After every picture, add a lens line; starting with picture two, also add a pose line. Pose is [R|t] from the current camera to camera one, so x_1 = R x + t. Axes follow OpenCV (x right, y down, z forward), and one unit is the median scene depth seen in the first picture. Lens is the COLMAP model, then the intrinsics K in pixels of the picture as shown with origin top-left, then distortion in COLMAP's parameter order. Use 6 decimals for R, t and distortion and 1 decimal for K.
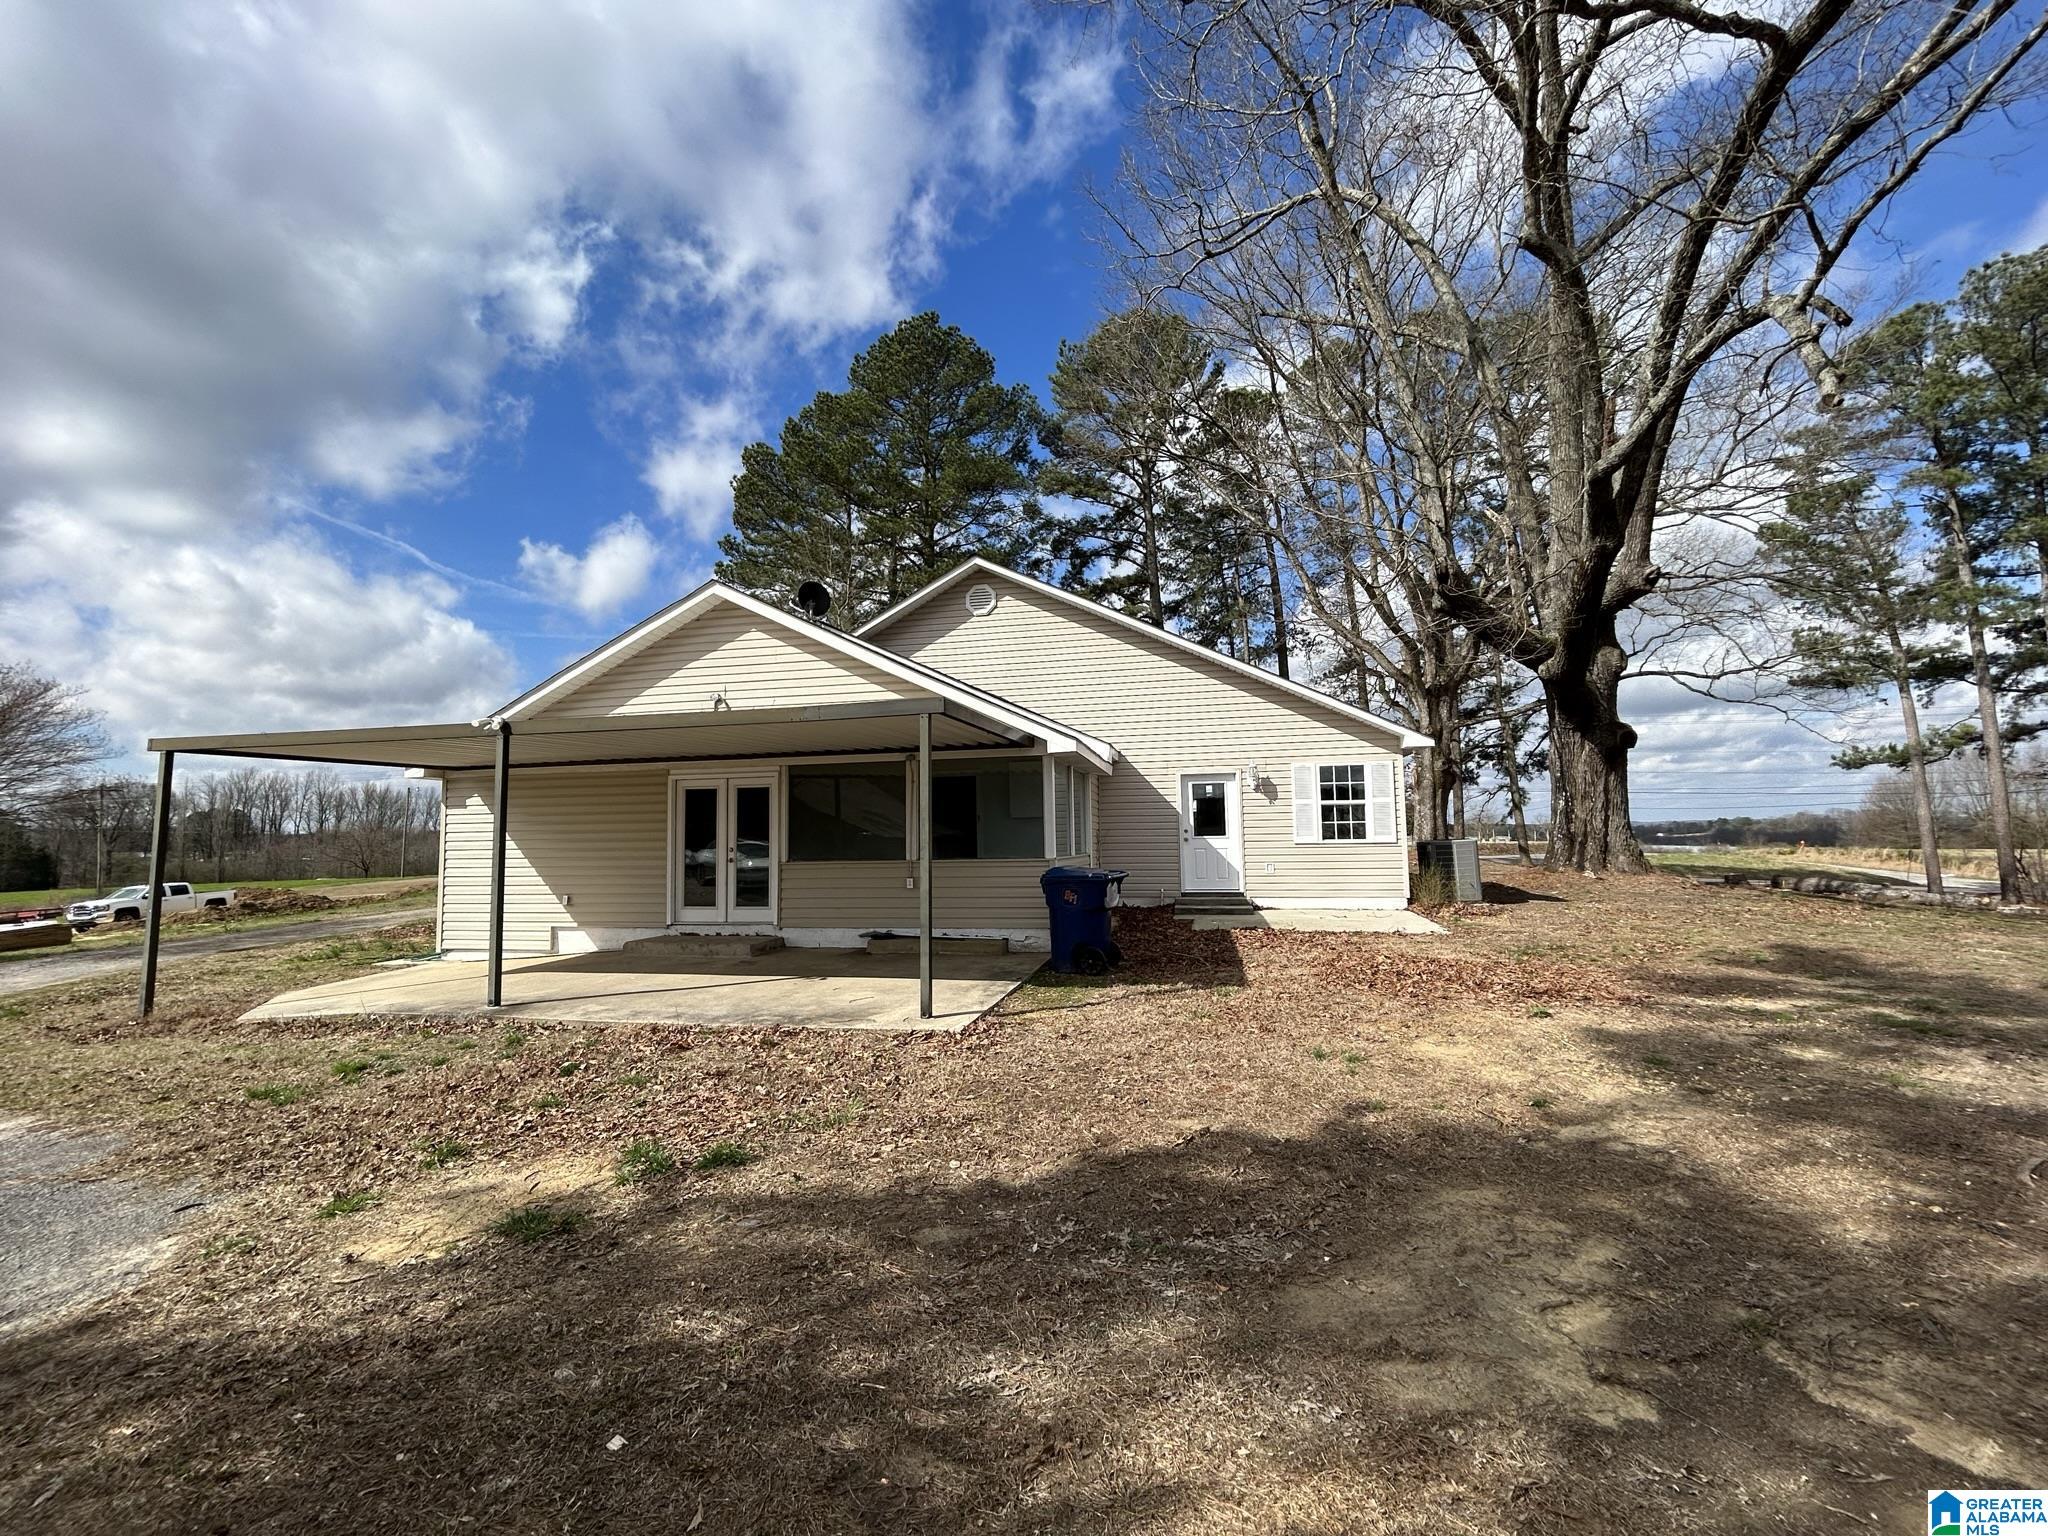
lens RADIAL K [[834.3, 0, 1021.0], [0, 834.3, 765.7], [0, 0, 1]] dist [-0.000958, 0.000599]
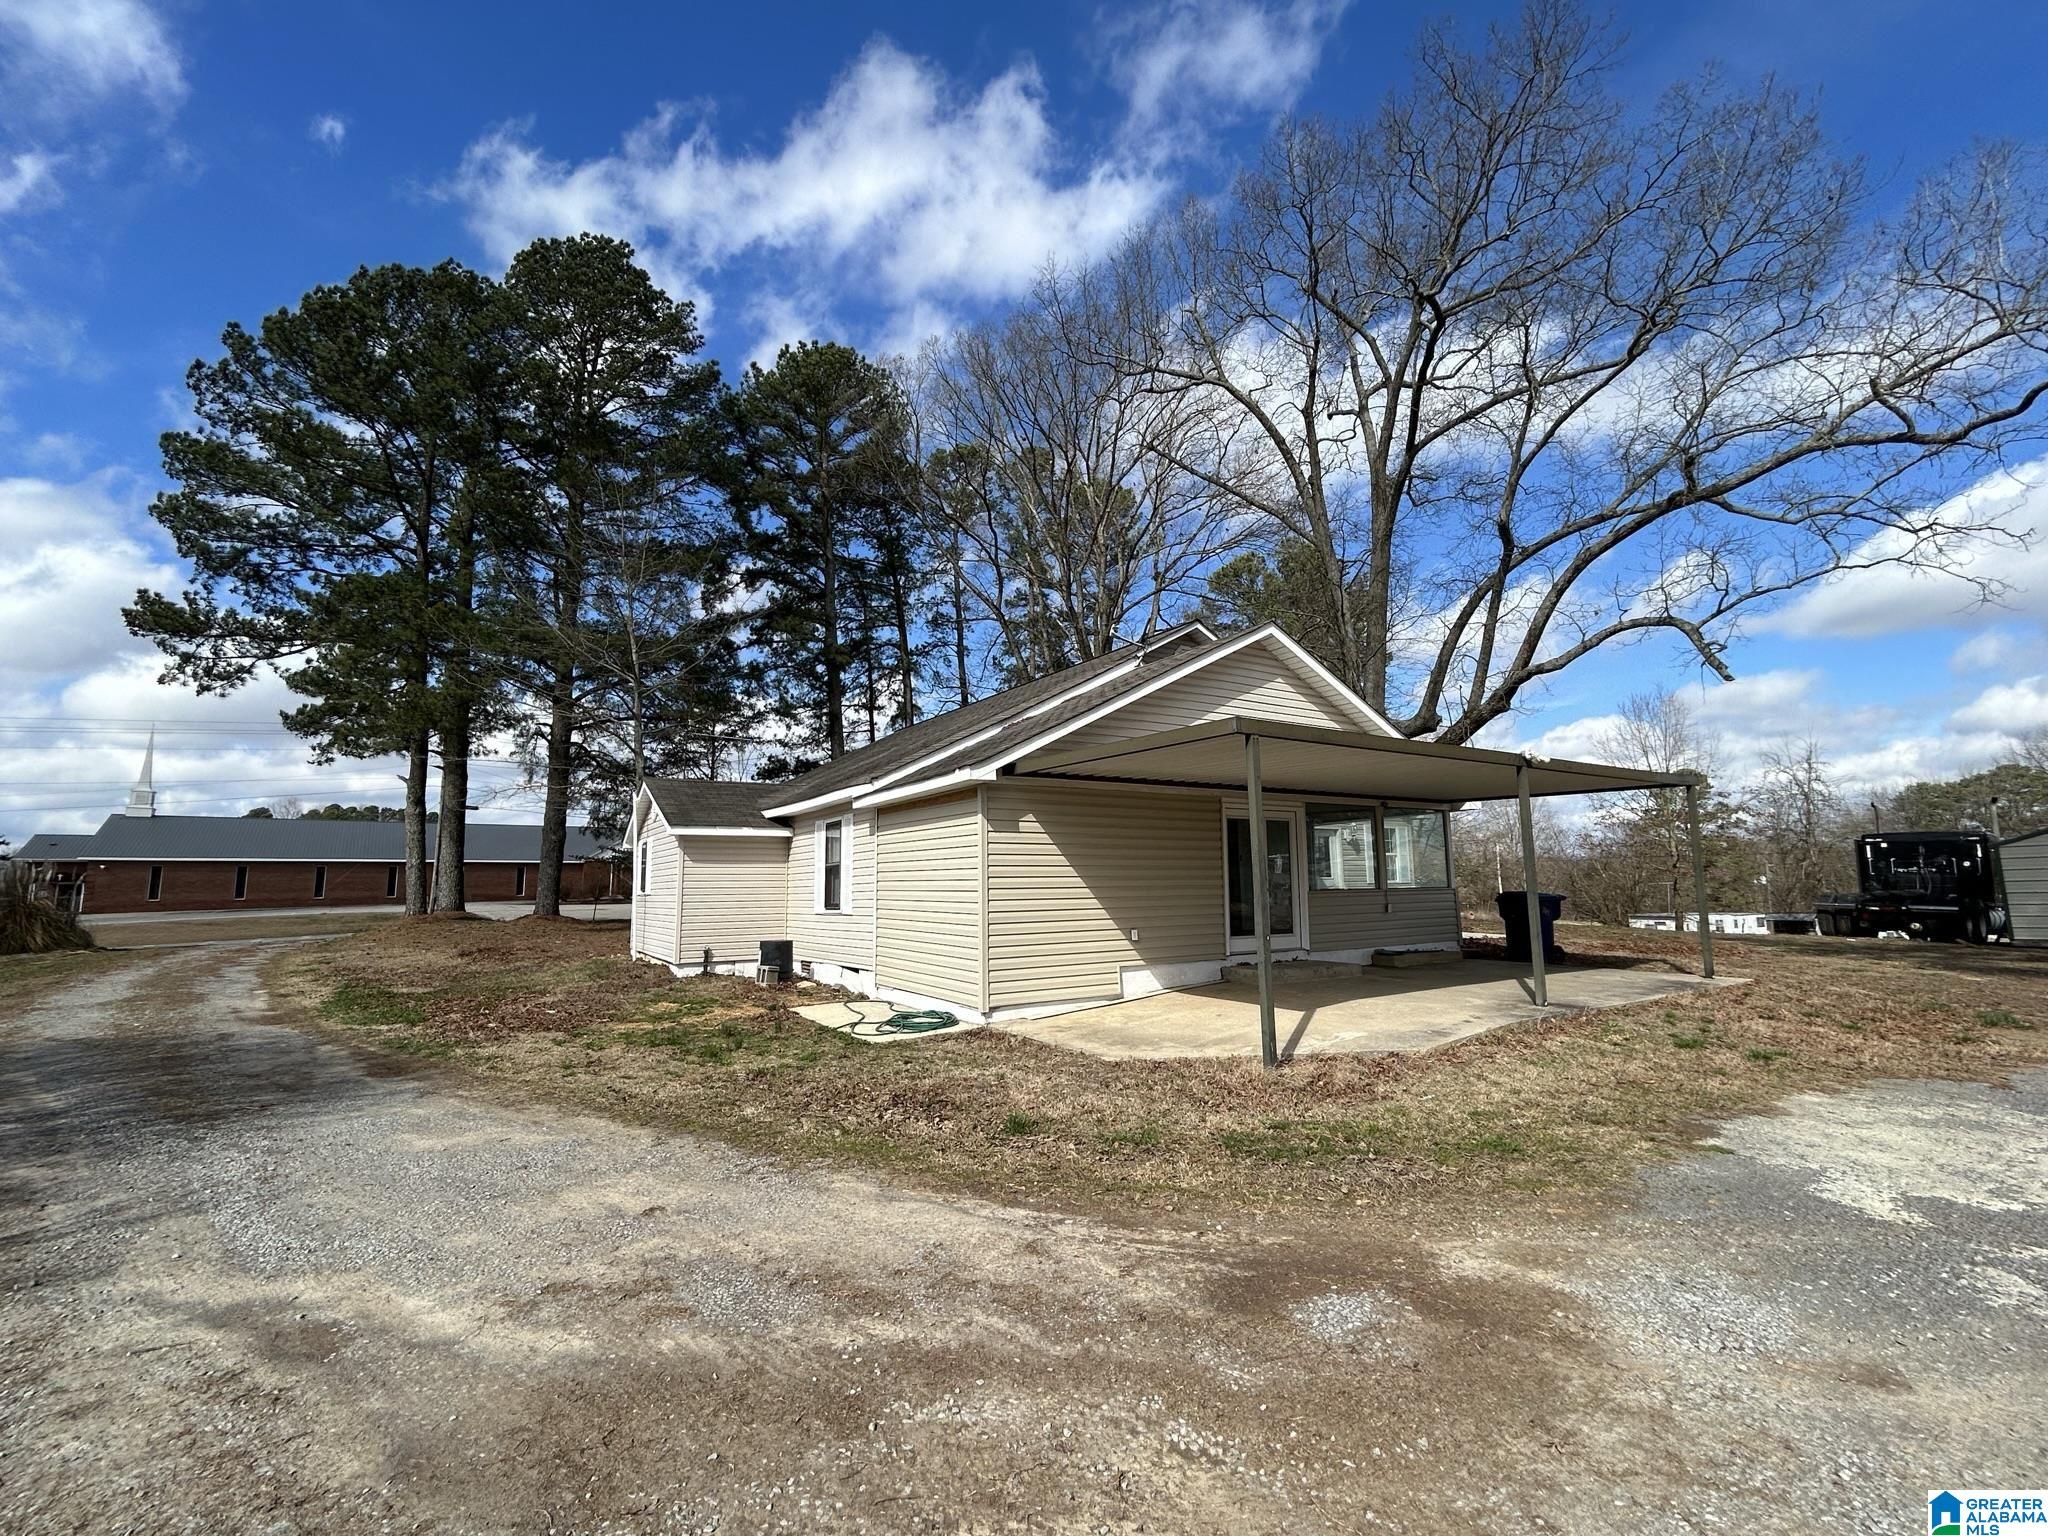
lens RADIAL K [[893.1, 0, 1020.9], [0, 893.1, 762.0], [0, 0, 1]] dist [0.006544, 0.000432]
pose [[0.716548, 0.099479, 0.690408, -0.413724], [-0.051052, 0.994603, -0.090325, 0.022039], [-0.695667, 0.029476, 0.717759, 0.126662]]
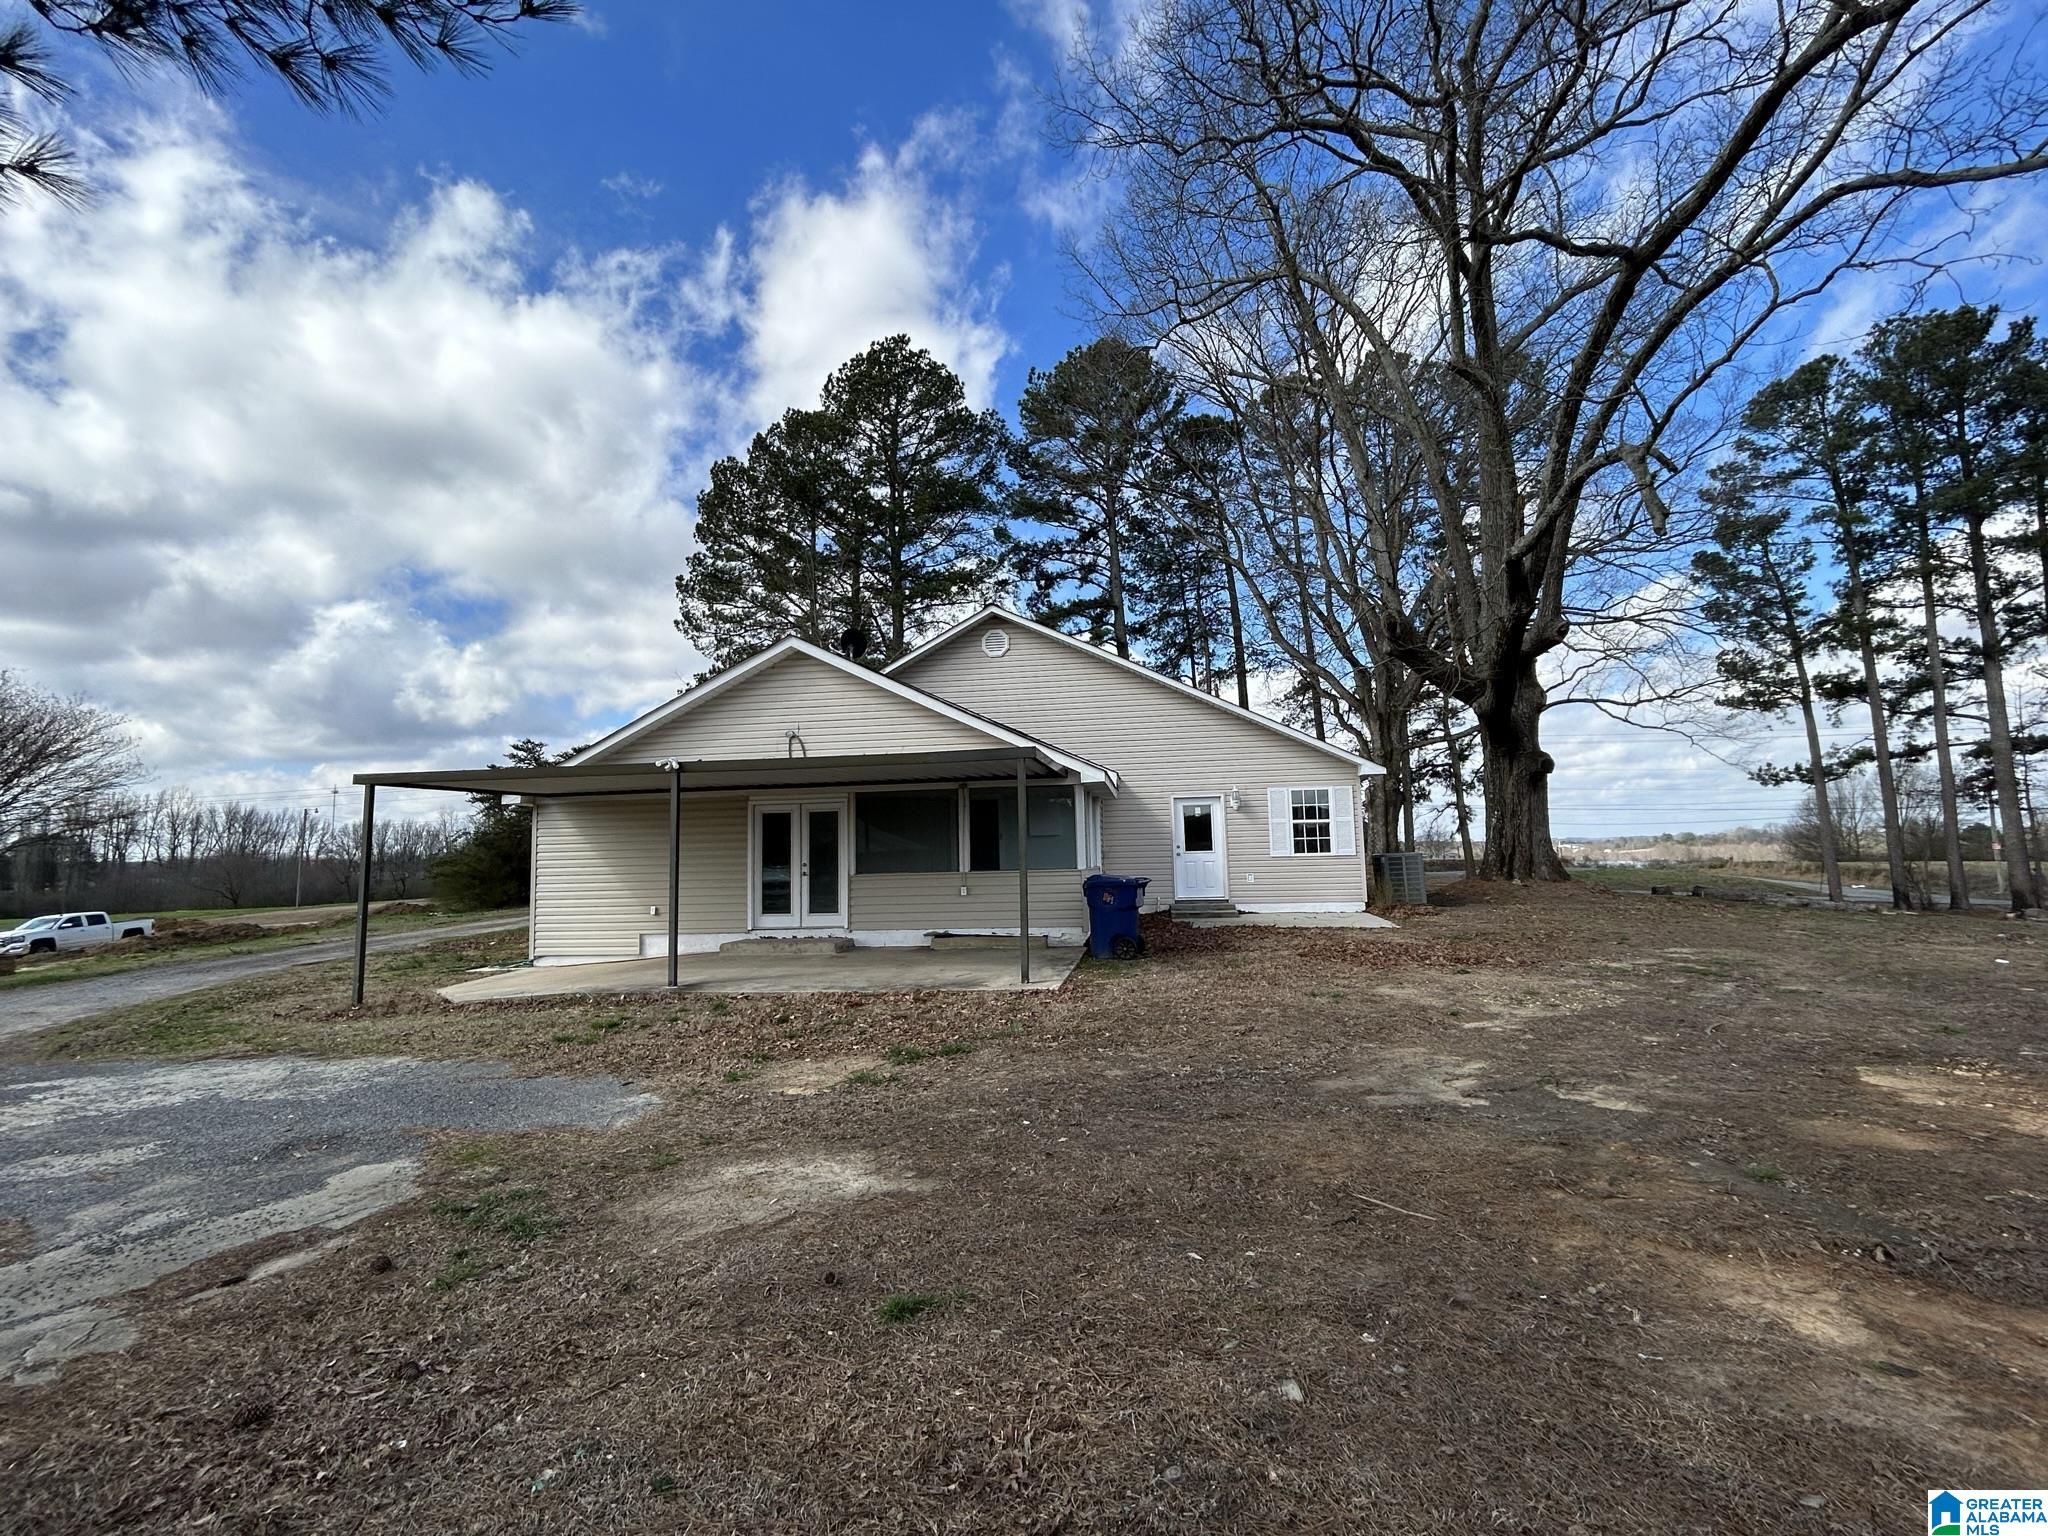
lens RADIAL K [[893.1, 0, 1020.9], [0, 893.1, 762.0], [0, 0, 1]] dist [0.006544, 0.000432]
pose [[0.997459, -0.000092, 0.071239, -0.041360], [0.001612, 0.999772, -0.021280, -0.004975], [-0.071221, 0.021340, 0.997232, -0.084348]]
